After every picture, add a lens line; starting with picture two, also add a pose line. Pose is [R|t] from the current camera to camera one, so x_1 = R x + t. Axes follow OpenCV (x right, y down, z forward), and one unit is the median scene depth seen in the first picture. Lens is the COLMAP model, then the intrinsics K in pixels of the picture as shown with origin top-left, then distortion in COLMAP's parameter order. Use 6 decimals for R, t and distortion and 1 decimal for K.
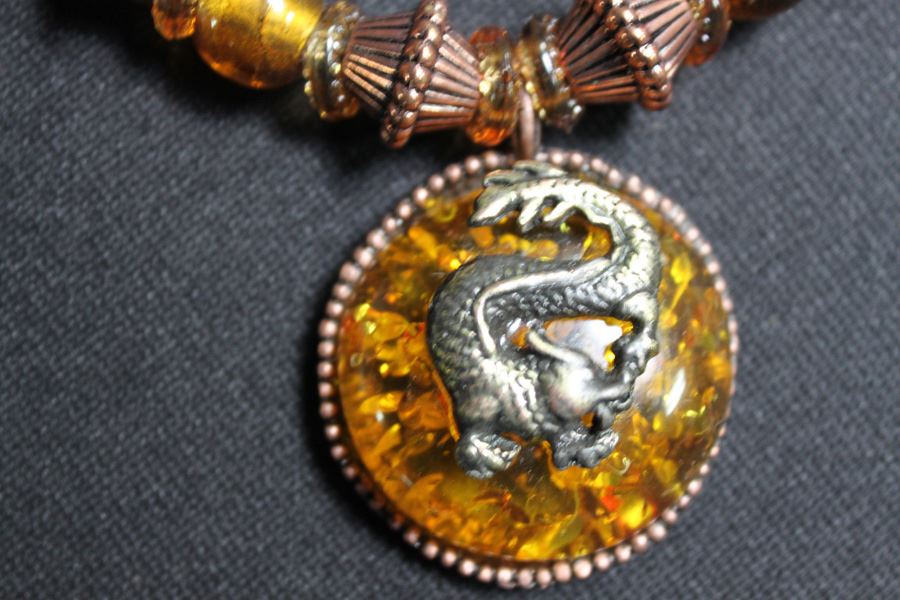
lens RADIAL K [[1426.5, 0, 450.0], [0, 1426.5, 300.0], [0, 0, 1]] dist [-0.005056, 0.050945]
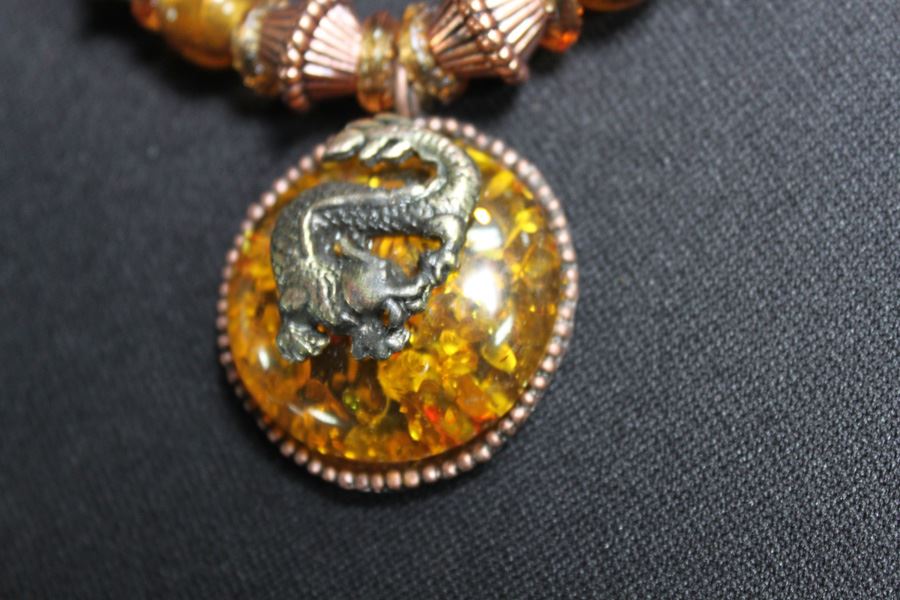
lens RADIAL K [[1426.5, 0, 450.0], [0, 1426.5, 300.0], [0, 0, 1]] dist [-0.005056, 0.050945]
pose [[0.937949, 0.044987, -0.343844, 0.533267], [-0.110633, 0.978554, -0.173759, 0.260510], [0.328653, 0.201017, 0.922810, -0.042110]]
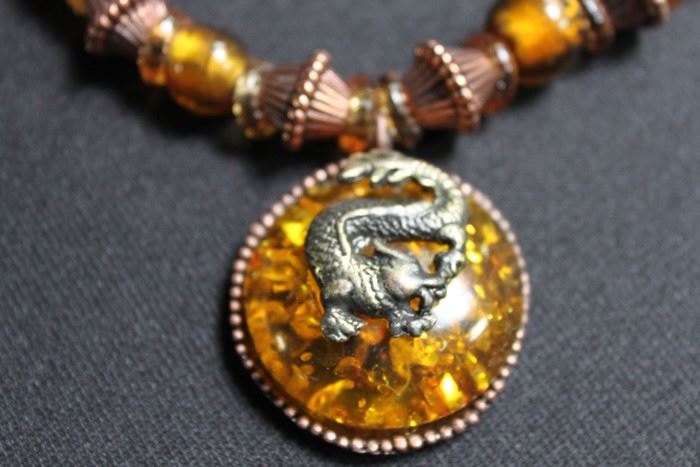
lens RADIAL K [[1109.5, 0, 350.0], [0, 1109.5, 233.5], [0, 0, 1]] dist [-0.005056, 0.050945]
pose [[0.999010, 0.021563, -0.038900, 0.072462], [-0.033563, 0.939385, -0.341216, 0.391757], [0.029184, 0.342184, 0.939179, -0.057506]]
